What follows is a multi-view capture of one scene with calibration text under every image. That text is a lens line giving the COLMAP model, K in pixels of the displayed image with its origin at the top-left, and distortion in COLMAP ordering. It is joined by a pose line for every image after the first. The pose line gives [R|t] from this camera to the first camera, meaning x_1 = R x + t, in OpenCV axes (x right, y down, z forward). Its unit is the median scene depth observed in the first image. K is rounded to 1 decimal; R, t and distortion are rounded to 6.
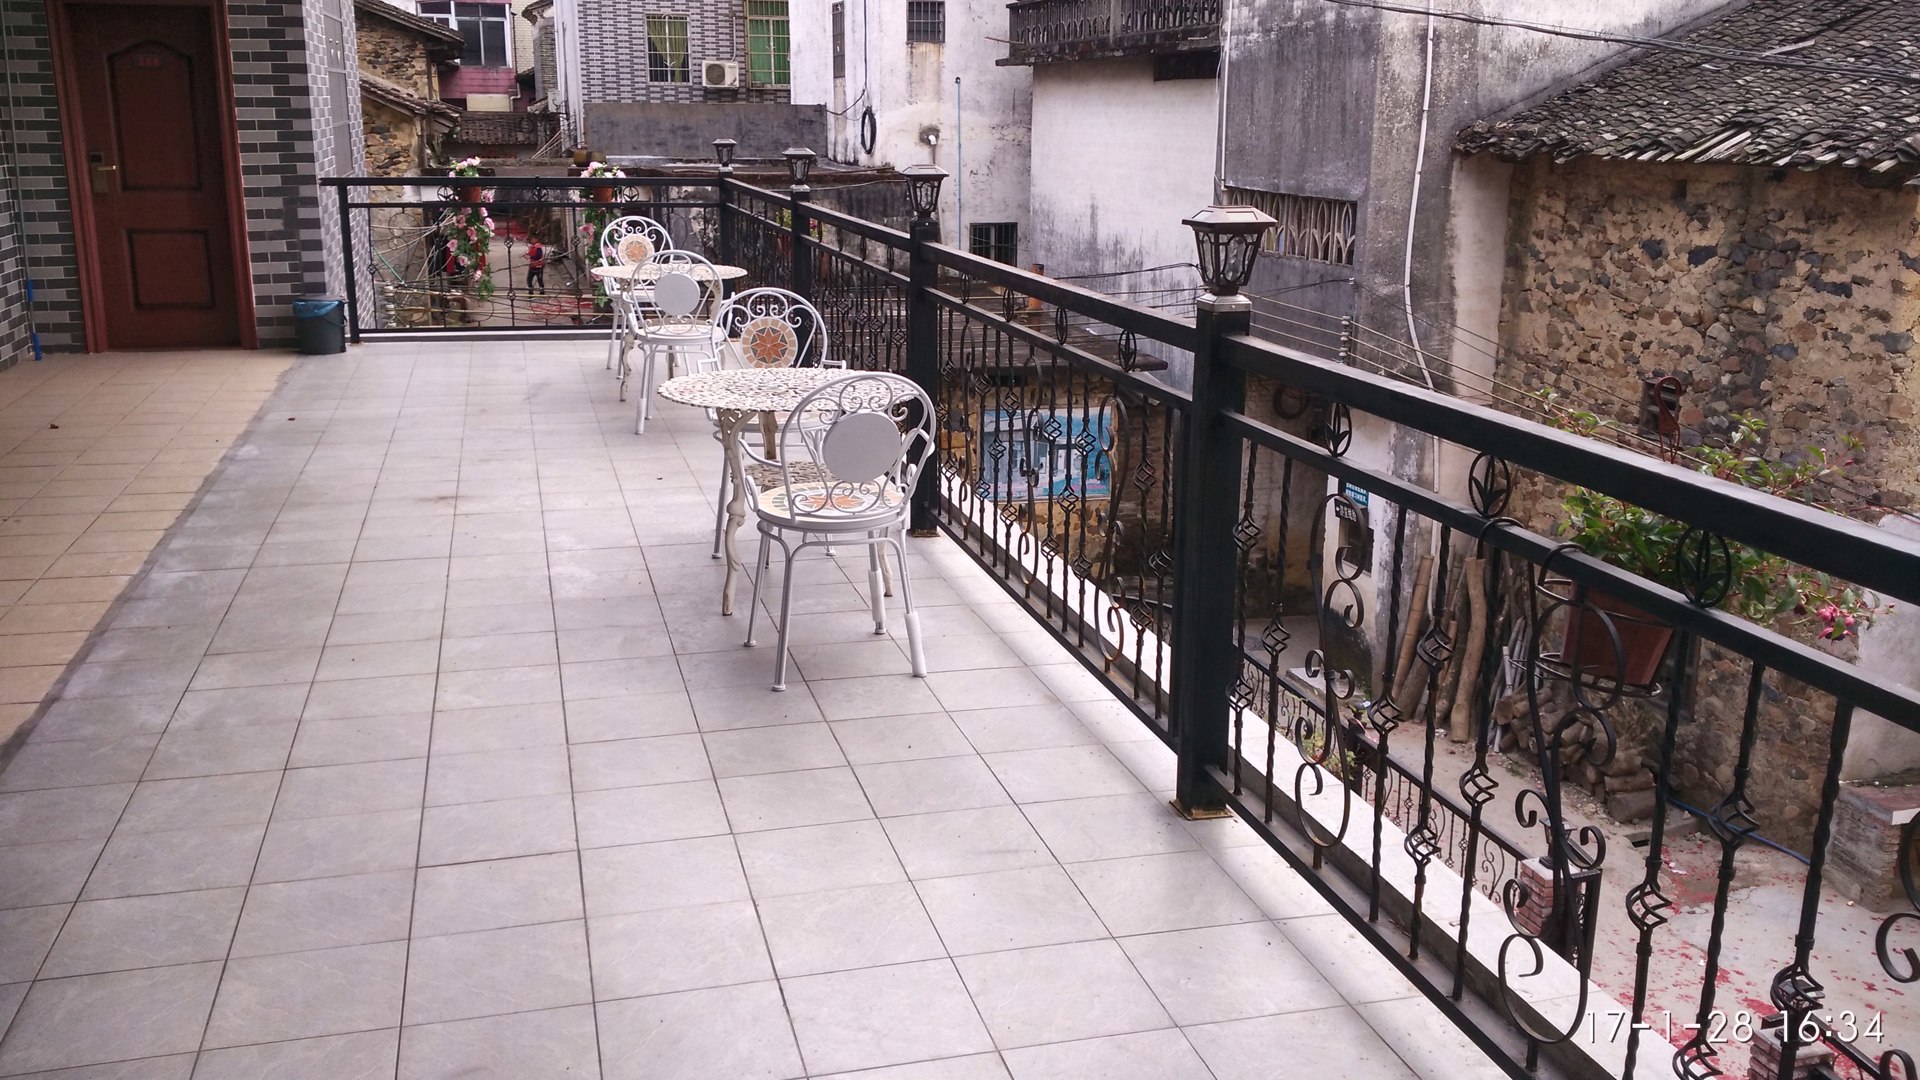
lens RADIAL K [[1692.0, 0, 970.5], [0, 1692.0, 530.2], [0, 0, 1]] dist [0.124945, -0.233068]
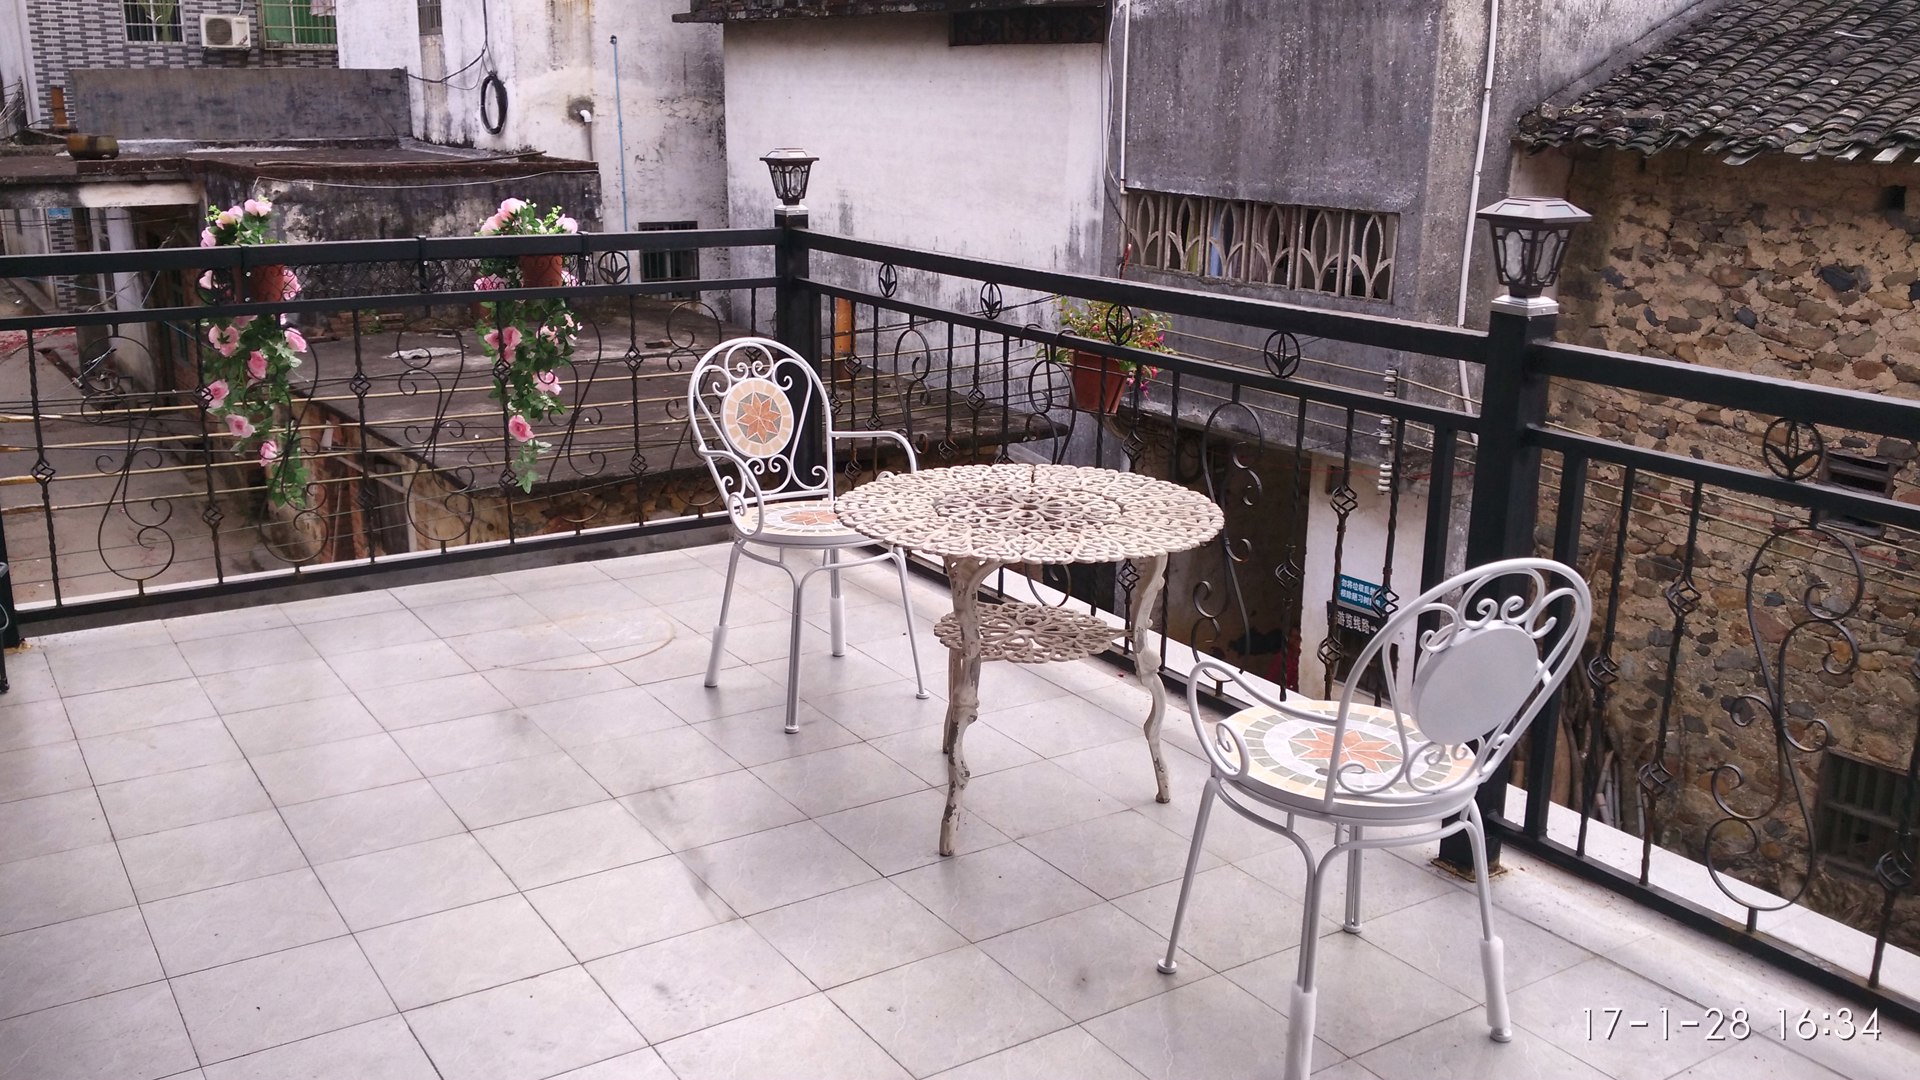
lens RADIAL K [[1750.6, 0, 1040.5], [0, 1750.6, 543.1], [0, 0, 1]] dist [0.140624, -0.353056]
pose [[0.950611, -0.073107, 0.301652, -0.153342], [0.068467, 0.997316, 0.025941, -0.080290], [-0.302739, -0.004007, 0.953065, 0.319224]]
